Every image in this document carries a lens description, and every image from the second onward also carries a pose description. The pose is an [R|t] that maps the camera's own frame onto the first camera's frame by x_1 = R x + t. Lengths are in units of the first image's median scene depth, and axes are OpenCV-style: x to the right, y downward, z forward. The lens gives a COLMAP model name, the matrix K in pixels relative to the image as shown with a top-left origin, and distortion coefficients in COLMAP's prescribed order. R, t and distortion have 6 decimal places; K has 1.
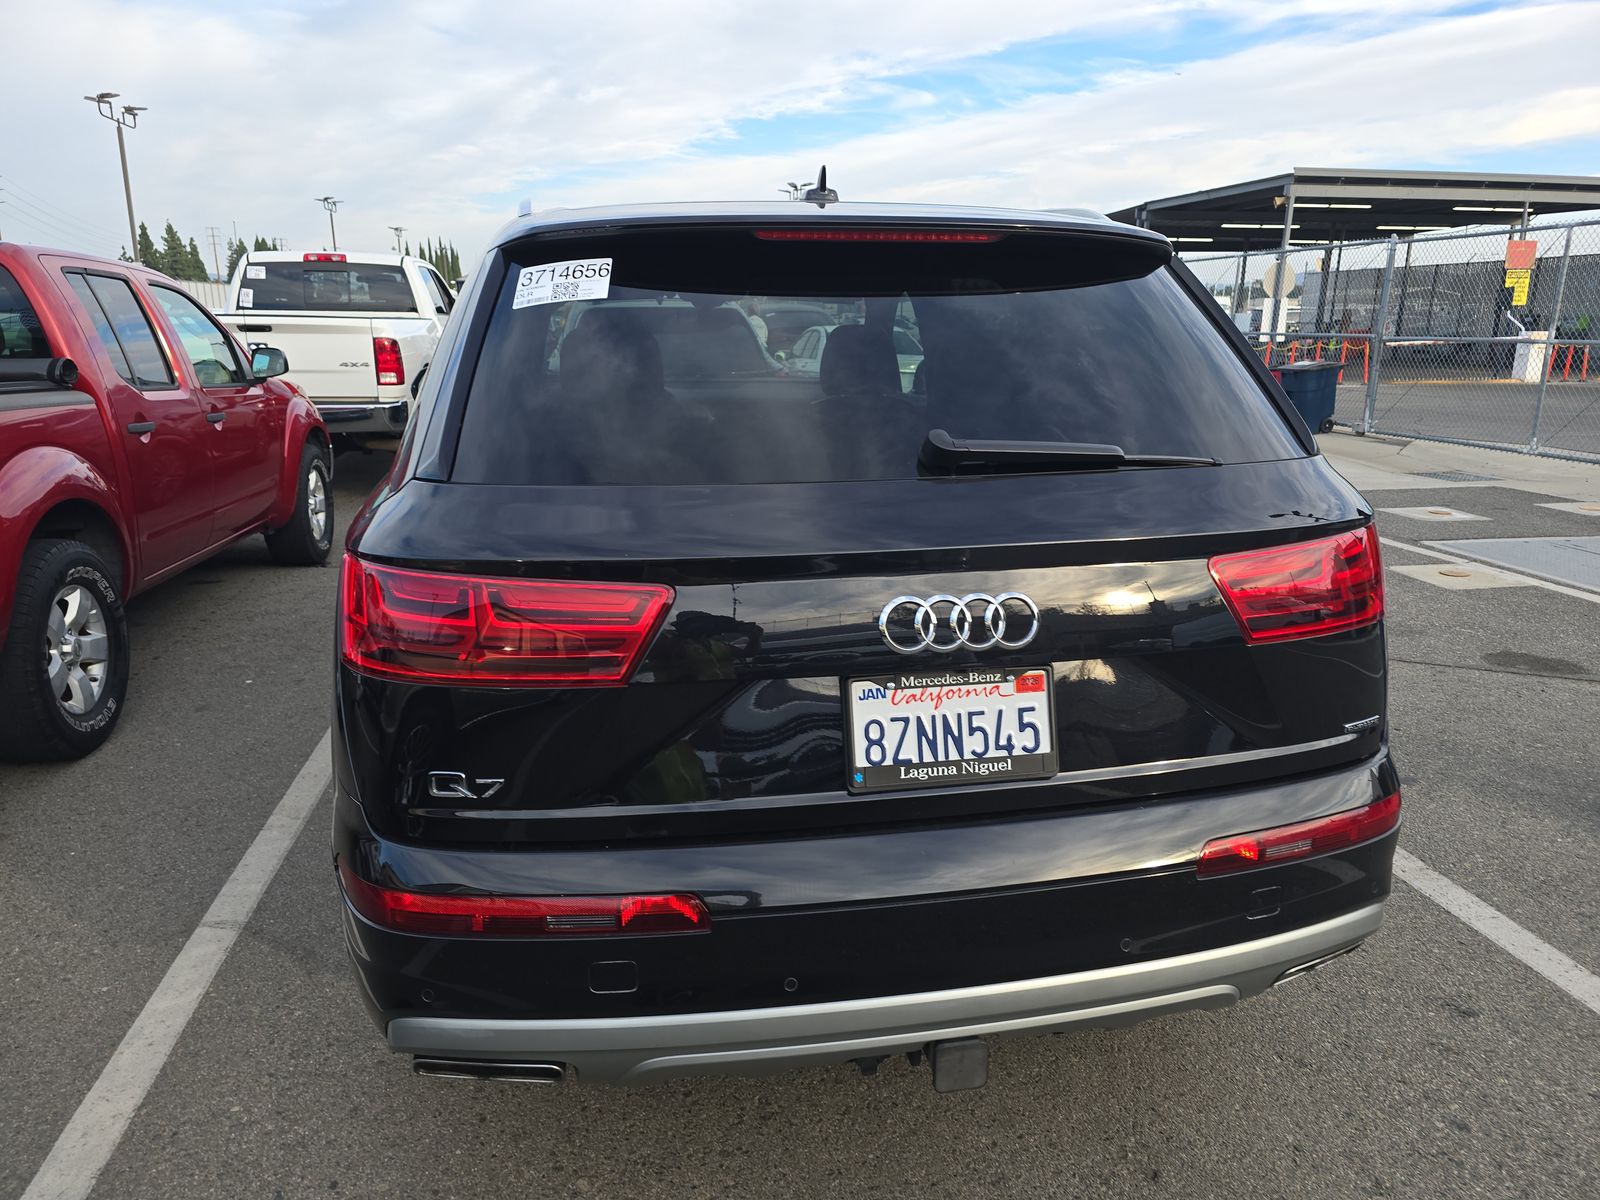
lens RADIAL K [[1064.4, 0, 800.0], [0, 1064.4, 600.0], [0, 0, 1]] dist [0.031836, -0.036917]
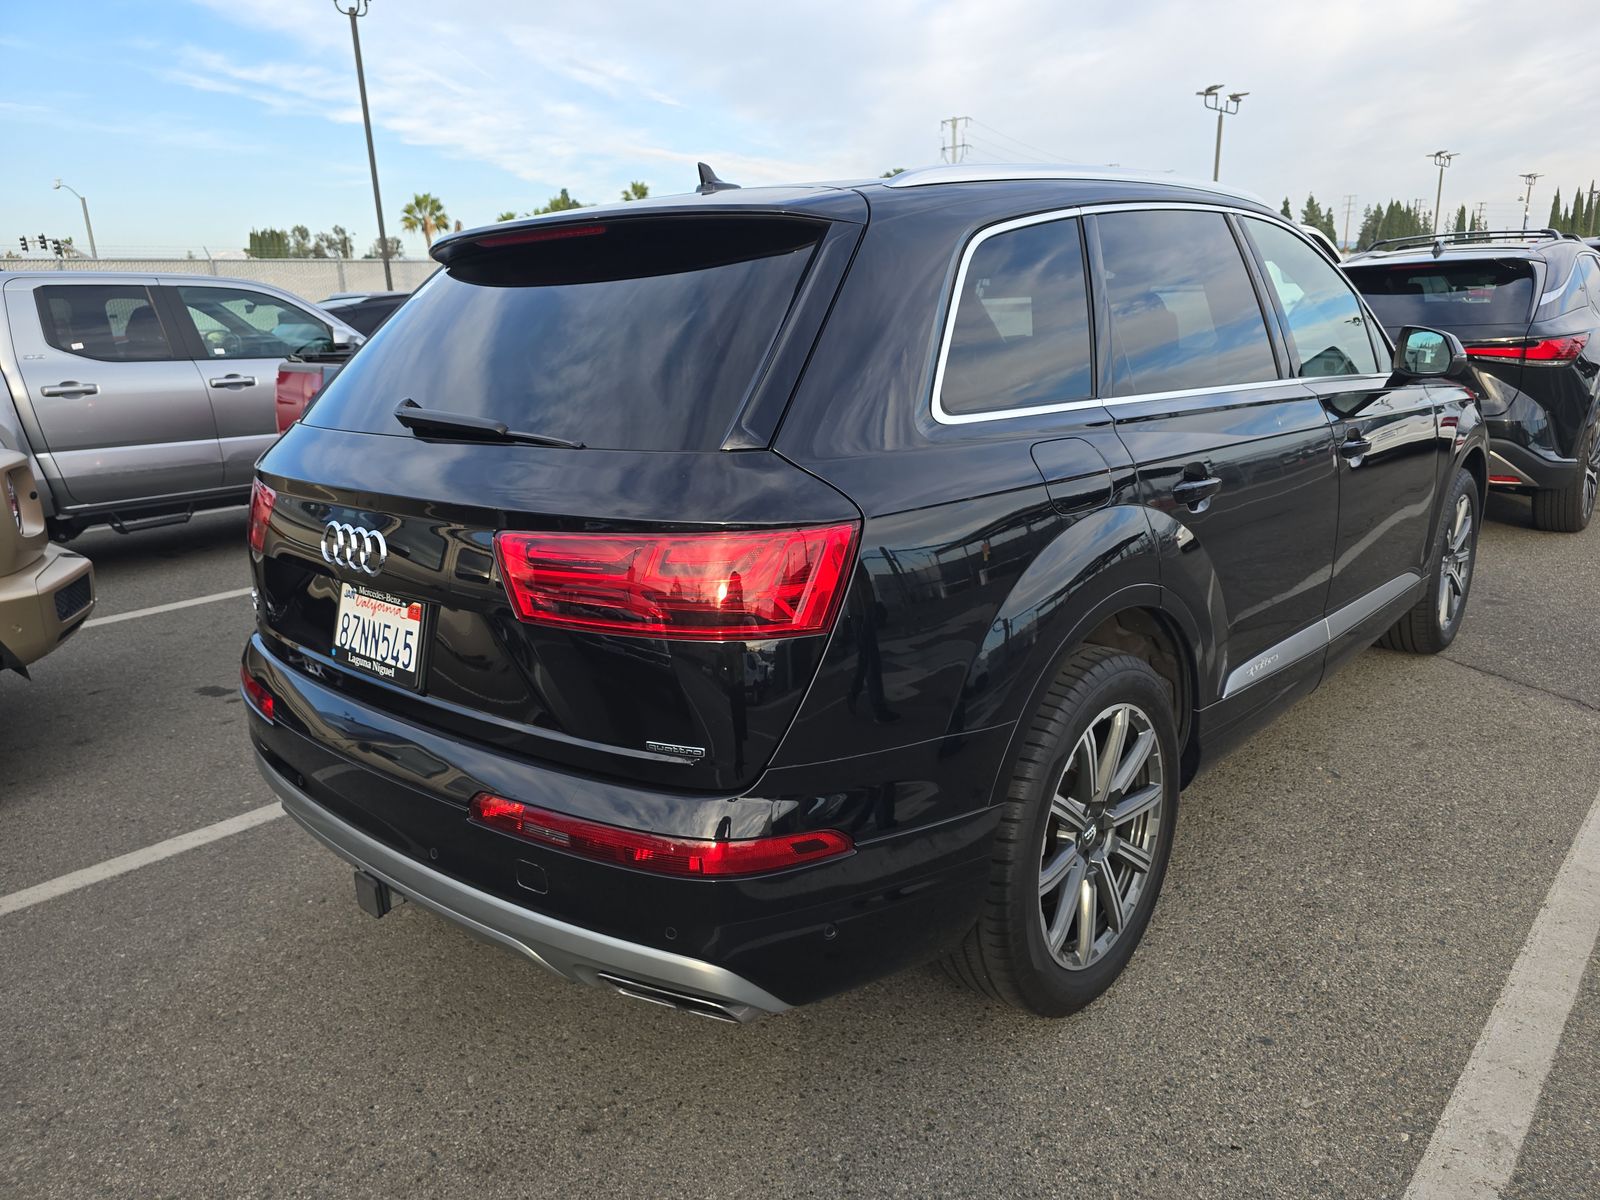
lens RADIAL K [[1064.4, 0, 800.0], [0, 1064.4, 600.0], [0, 0, 1]] dist [0.031836, -0.036917]
pose [[0.604561, 0.179617, -0.776044, 1.400776], [-0.157787, 0.981944, 0.104352, -0.130462], [0.780775, 0.059363, 0.621986, 0.575361]]
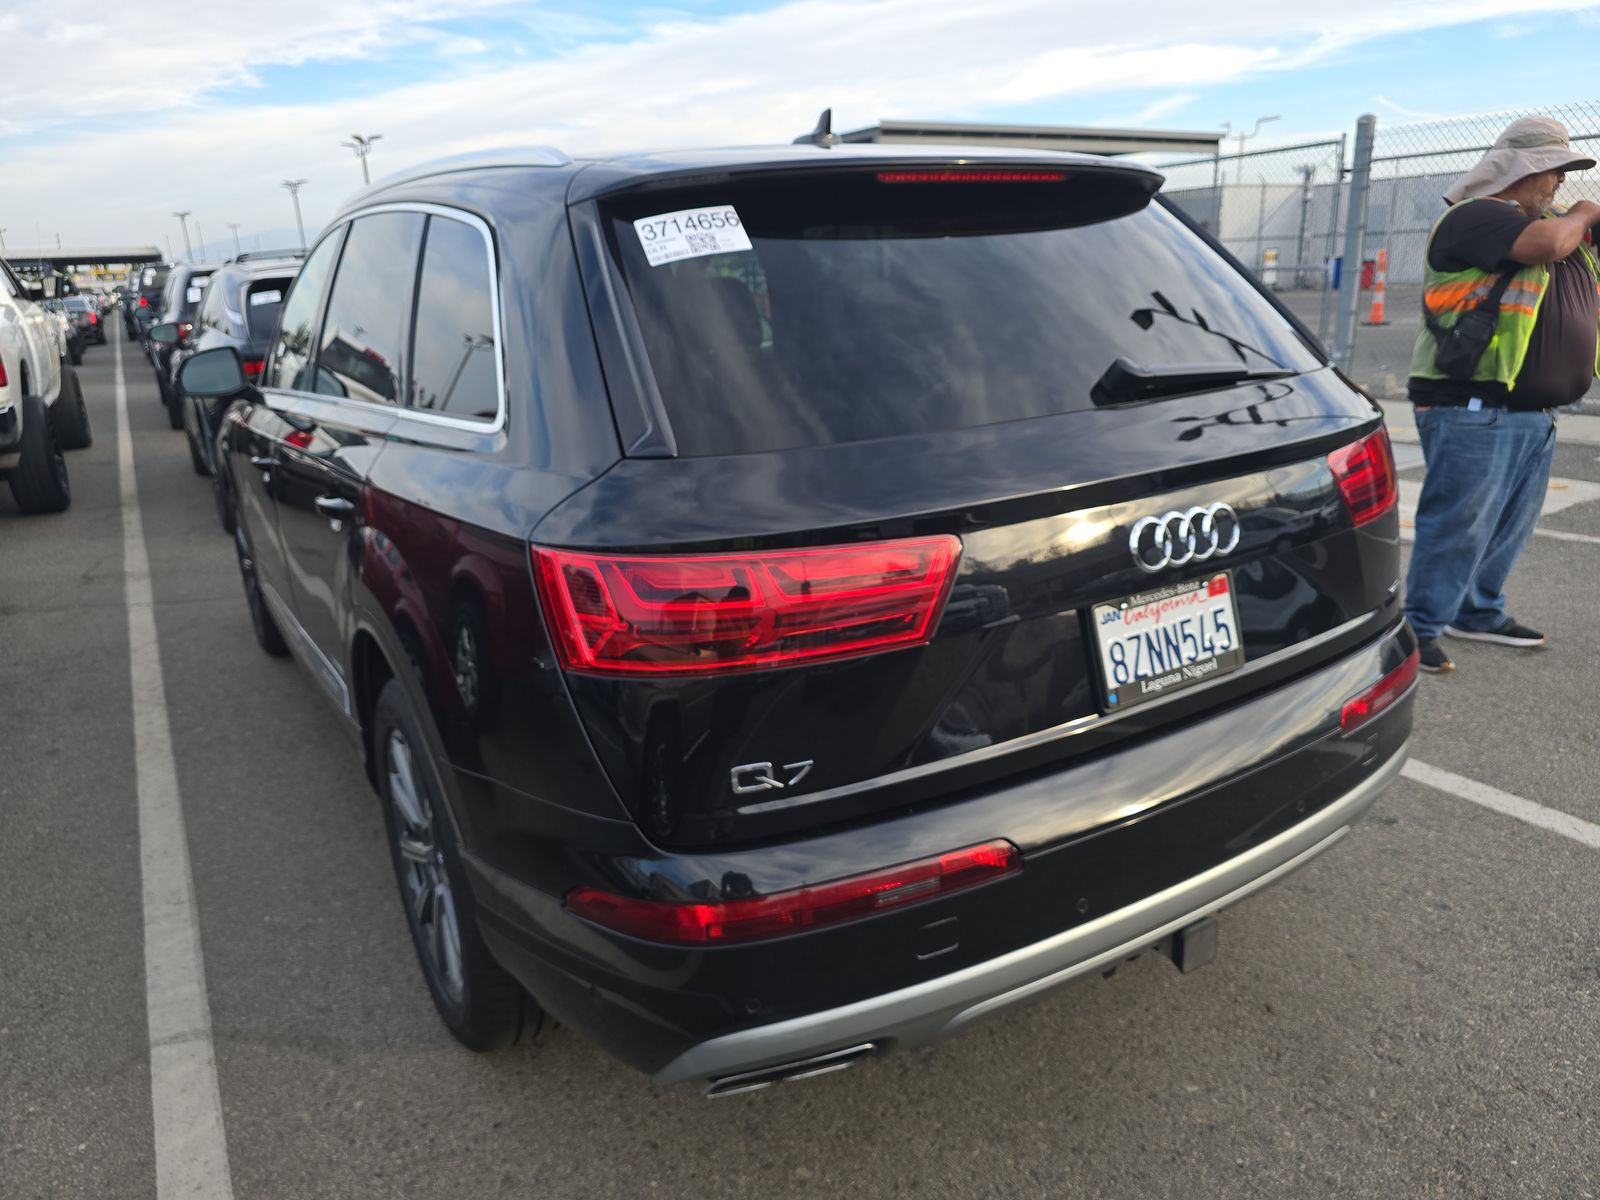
lens RADIAL K [[1075.6, 0, 810.8], [0, 1075.6, 600.6], [0, 0, 1]] dist [-0.004760, -0.002968]
pose [[0.937650, -0.145287, 0.315759, -0.510976], [0.134801, 0.989349, 0.054926, -0.023823], [-0.320376, -0.008937, 0.947248, 0.095529]]
